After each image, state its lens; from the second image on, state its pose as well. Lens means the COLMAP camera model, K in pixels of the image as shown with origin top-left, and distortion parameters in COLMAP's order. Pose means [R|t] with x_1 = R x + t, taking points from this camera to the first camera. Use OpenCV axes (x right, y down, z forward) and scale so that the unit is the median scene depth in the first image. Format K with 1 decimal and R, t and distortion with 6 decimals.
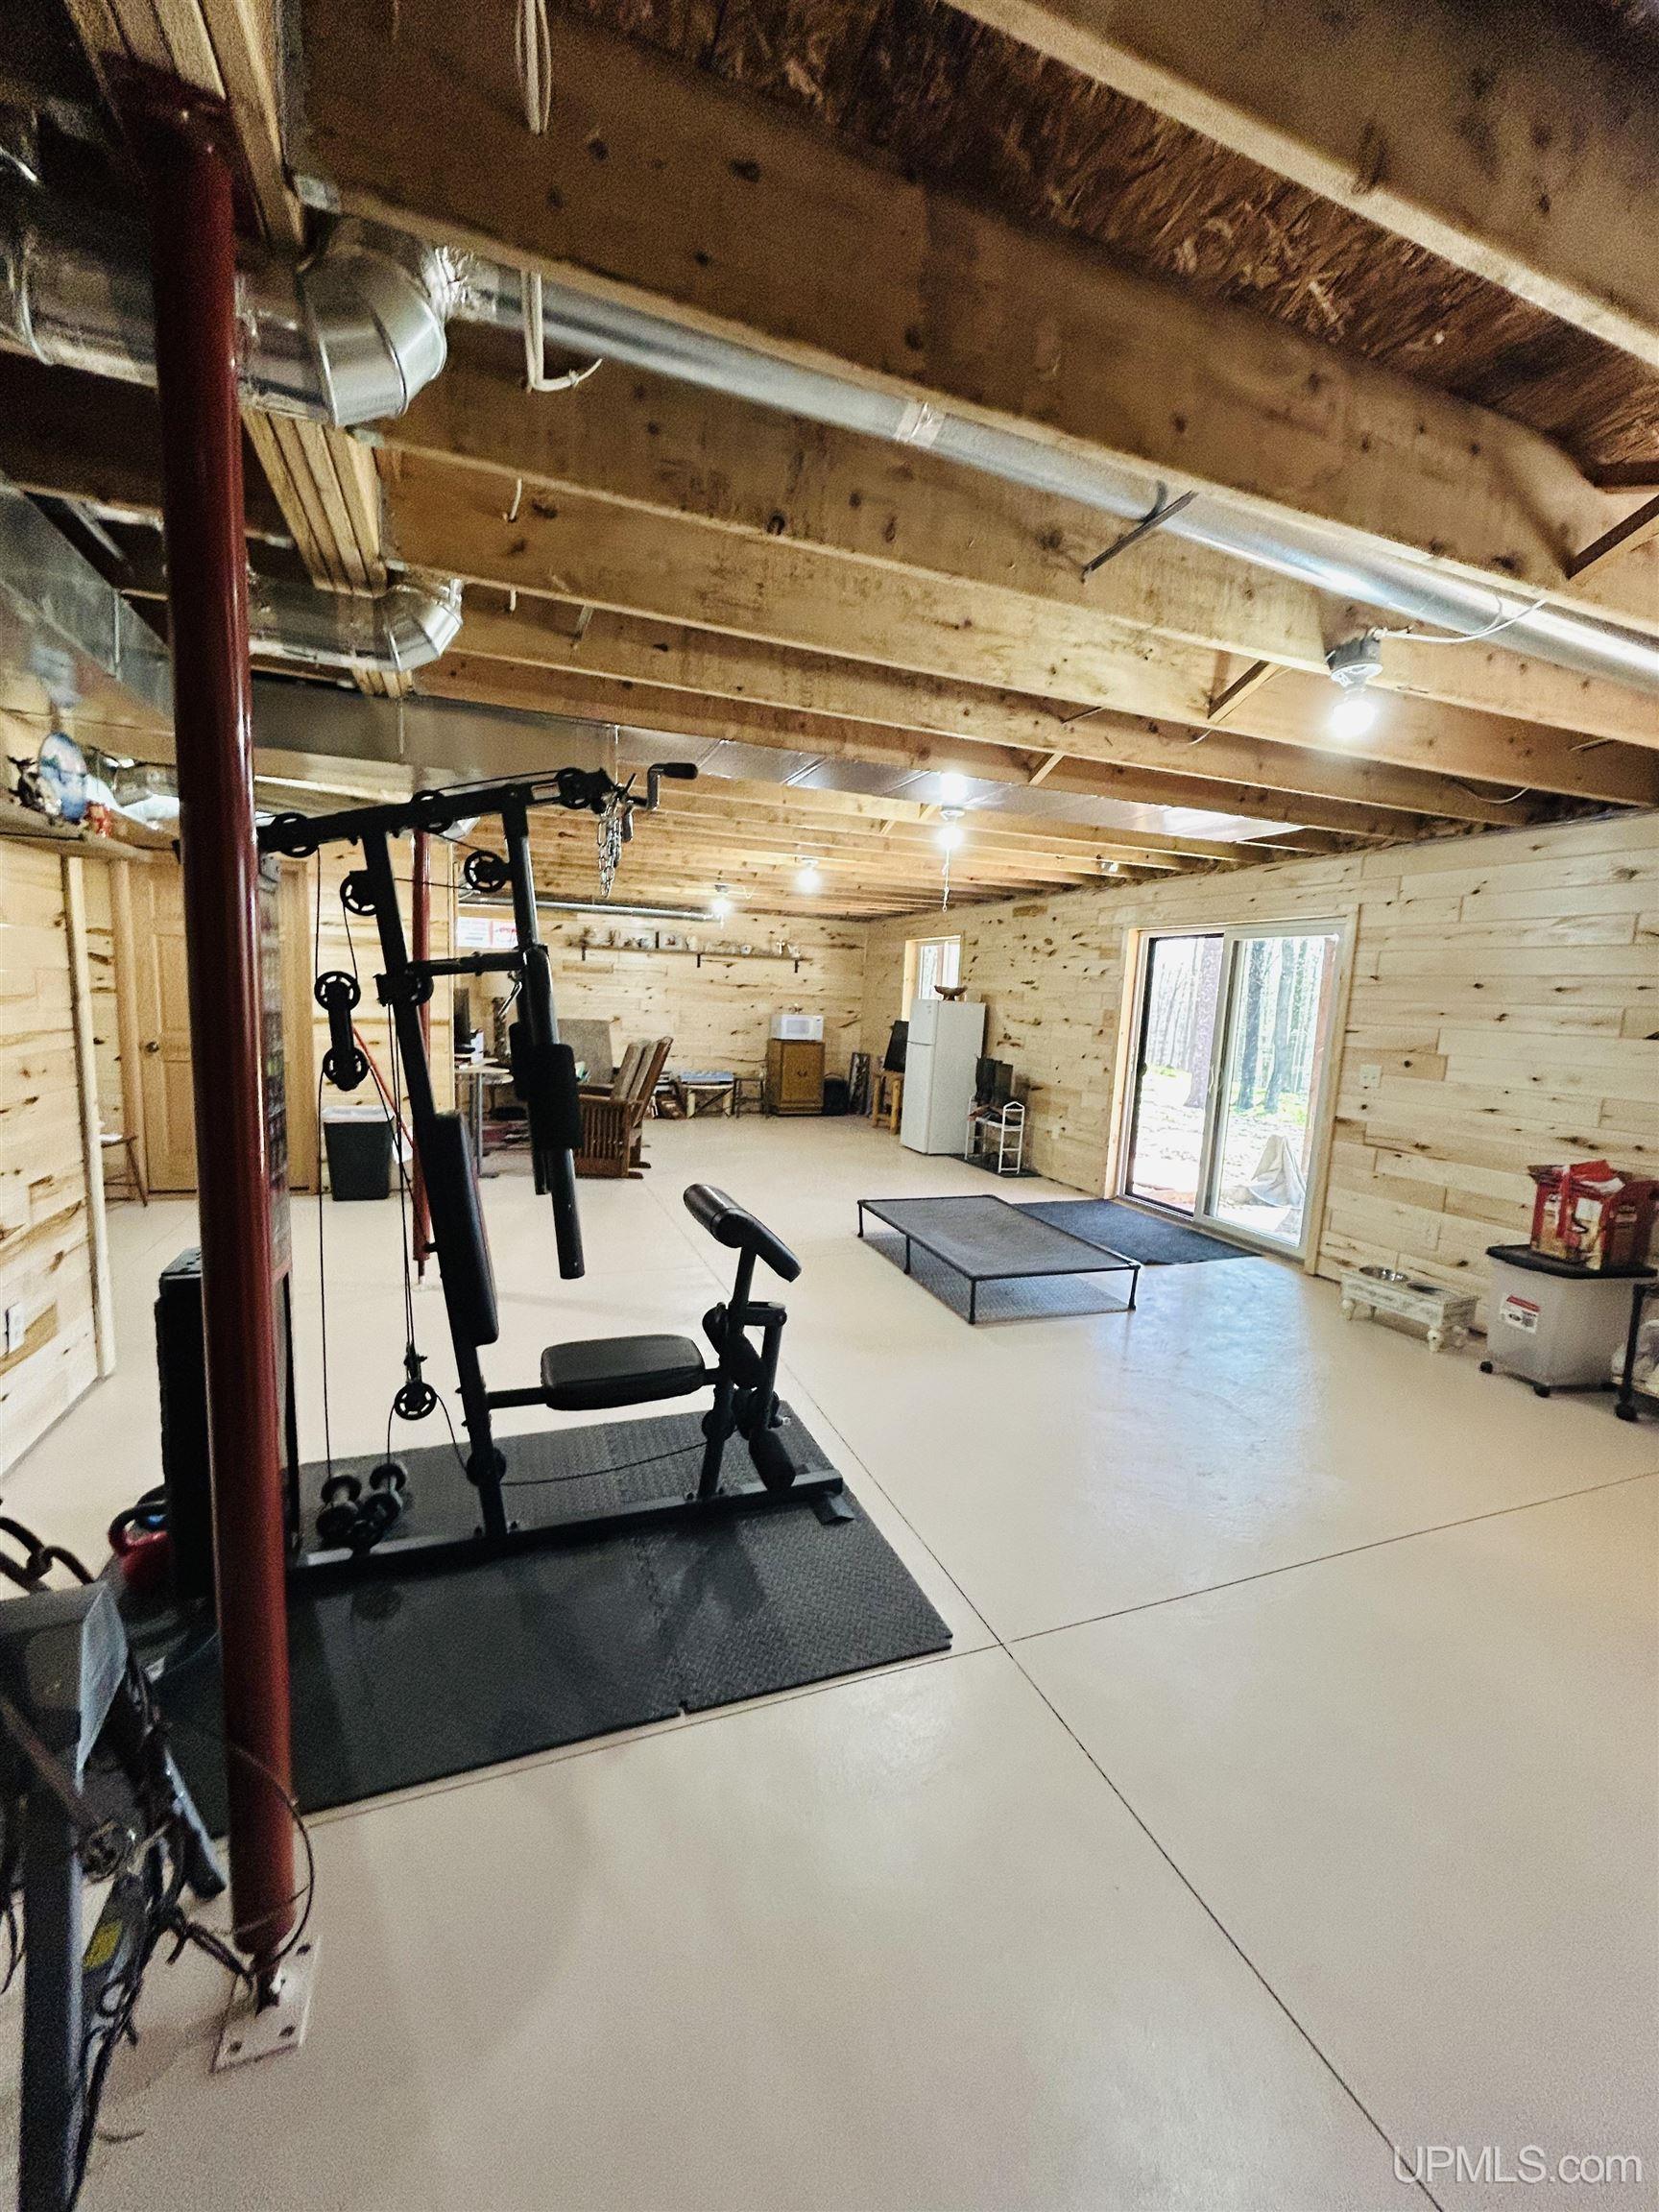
lens RADIAL K [[886.3, 0, 826.3], [0, 886.3, 1112.7], [0, 0, 1]] dist [0.000929, -0.000077]
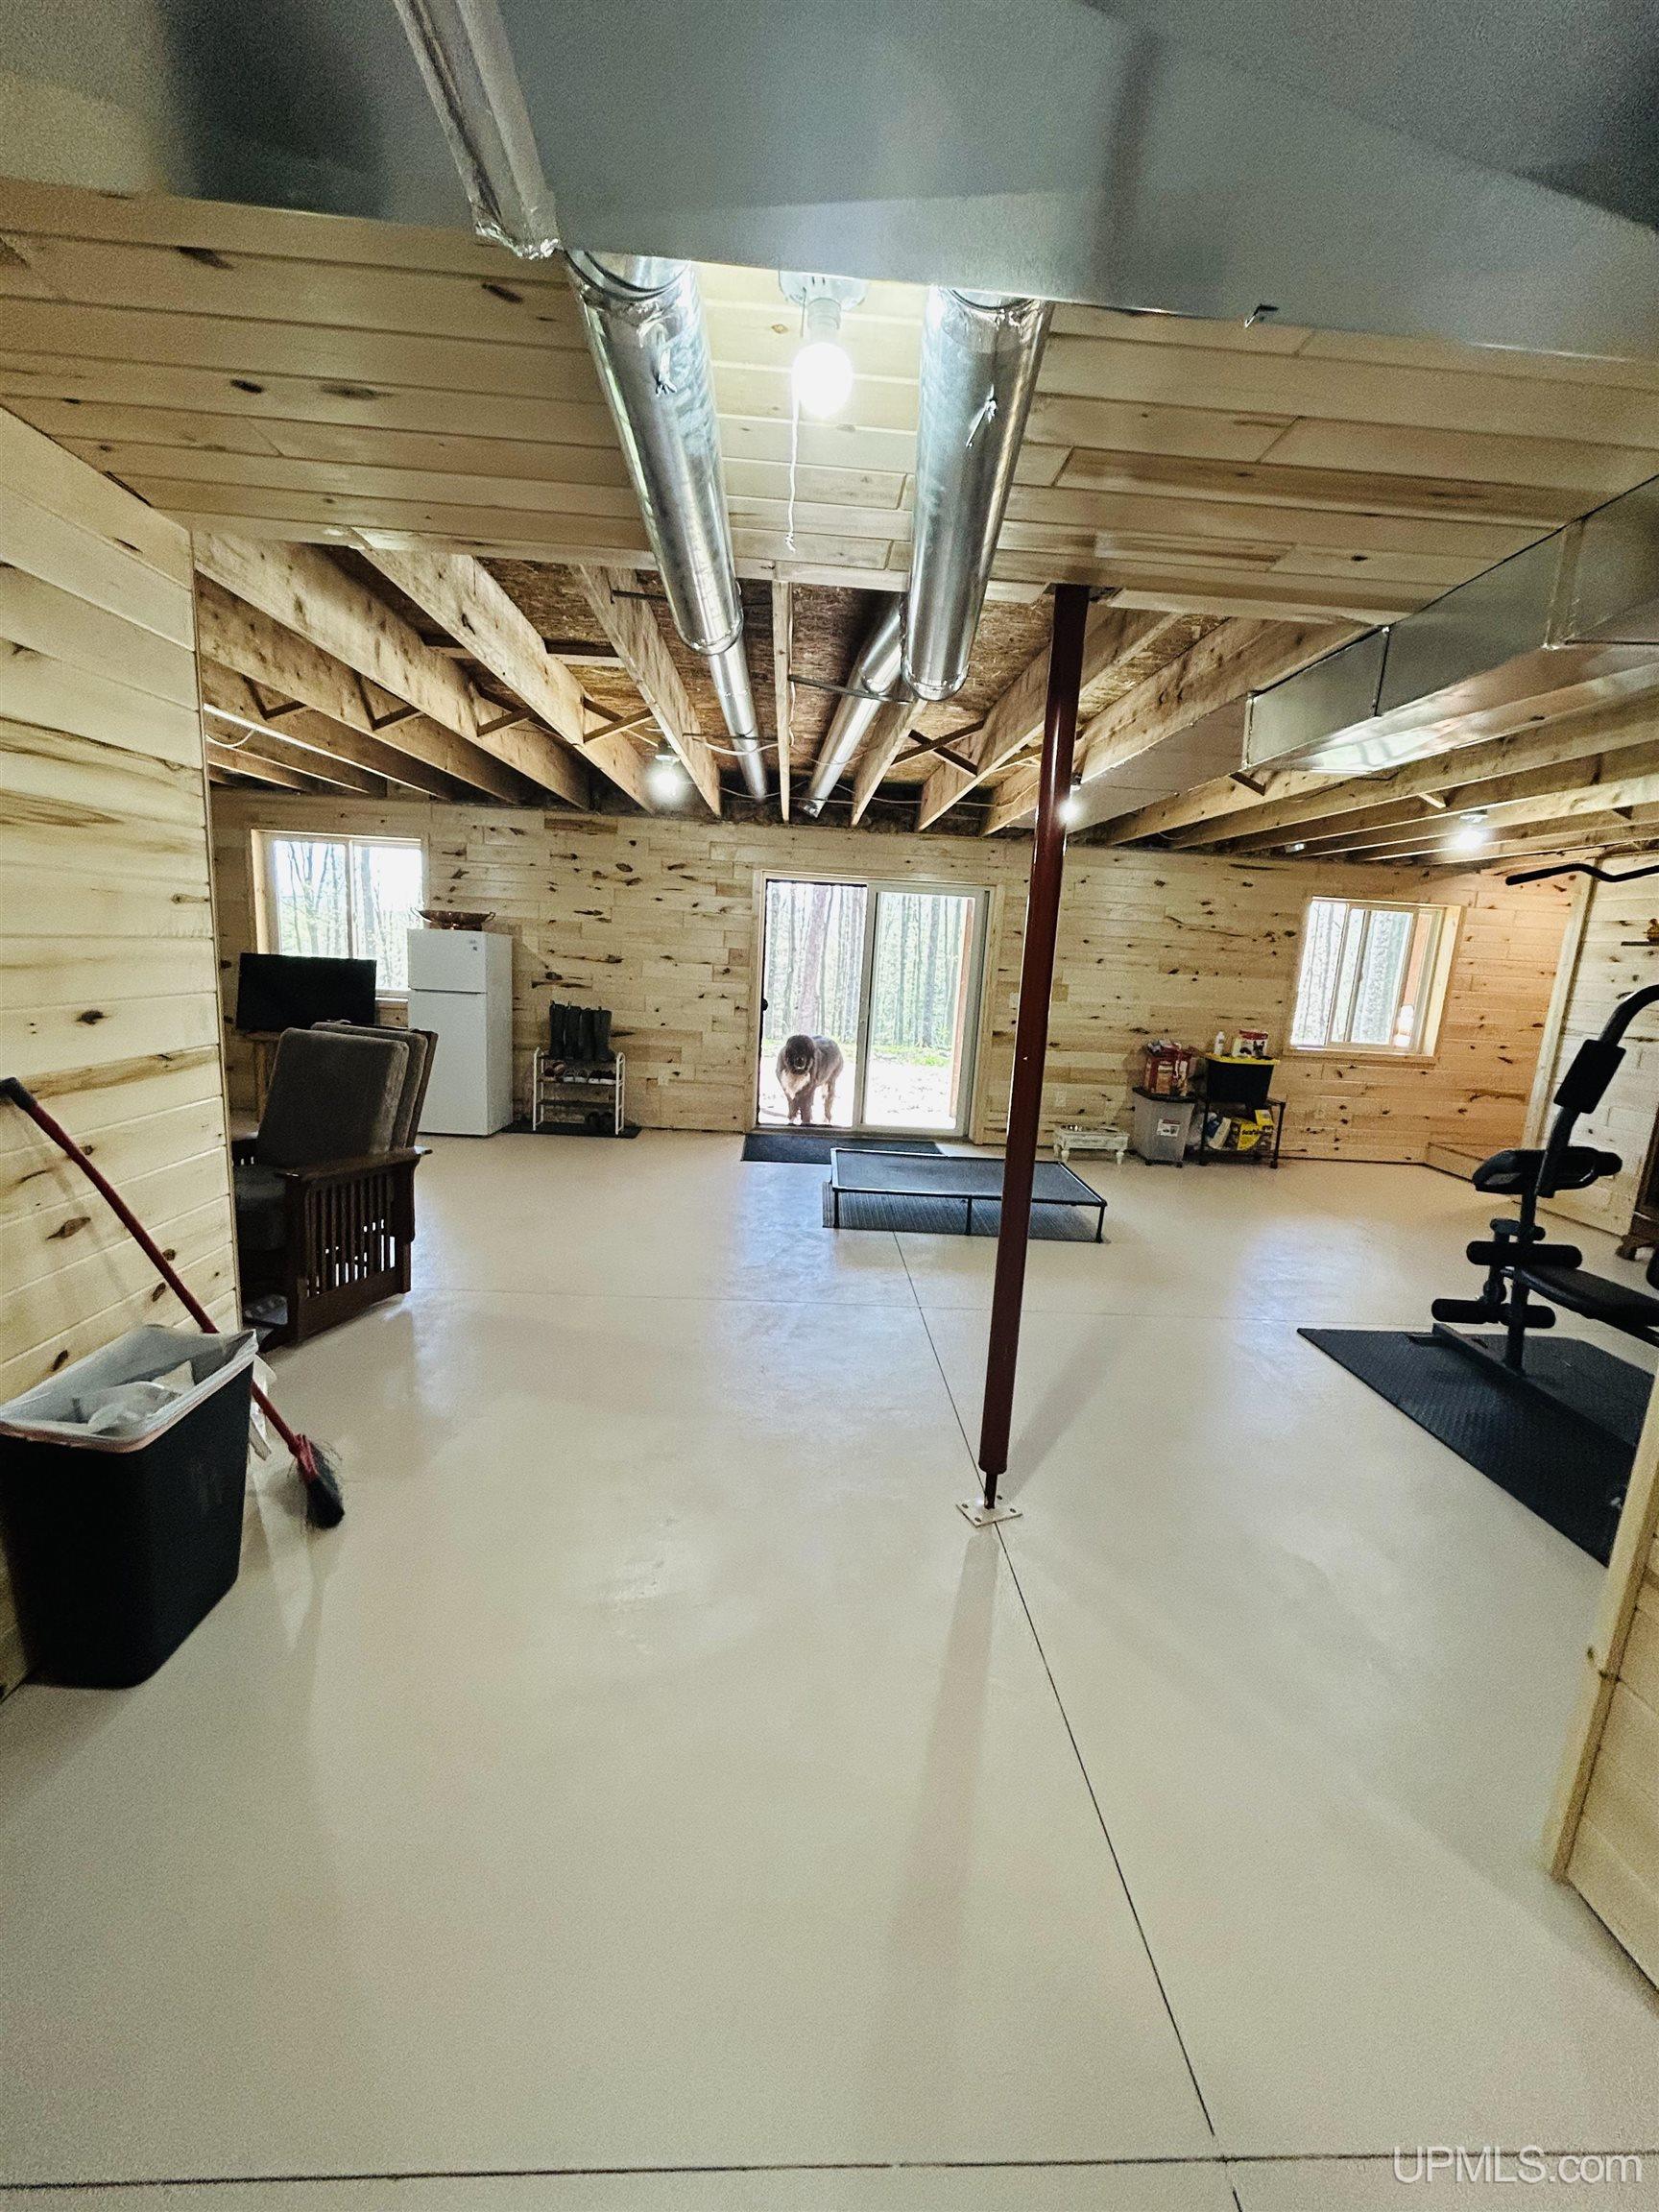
lens RADIAL K [[886.3, 0, 828.5], [0, 886.3, 1115.7], [0, 0, 1]] dist [0.000929, -0.000077]
pose [[0.318490, -0.198227, 0.926968, -0.509769], [0.084994, 0.979924, 0.180349, -0.084562], [-0.944108, 0.021348, 0.328944, 0.475406]]
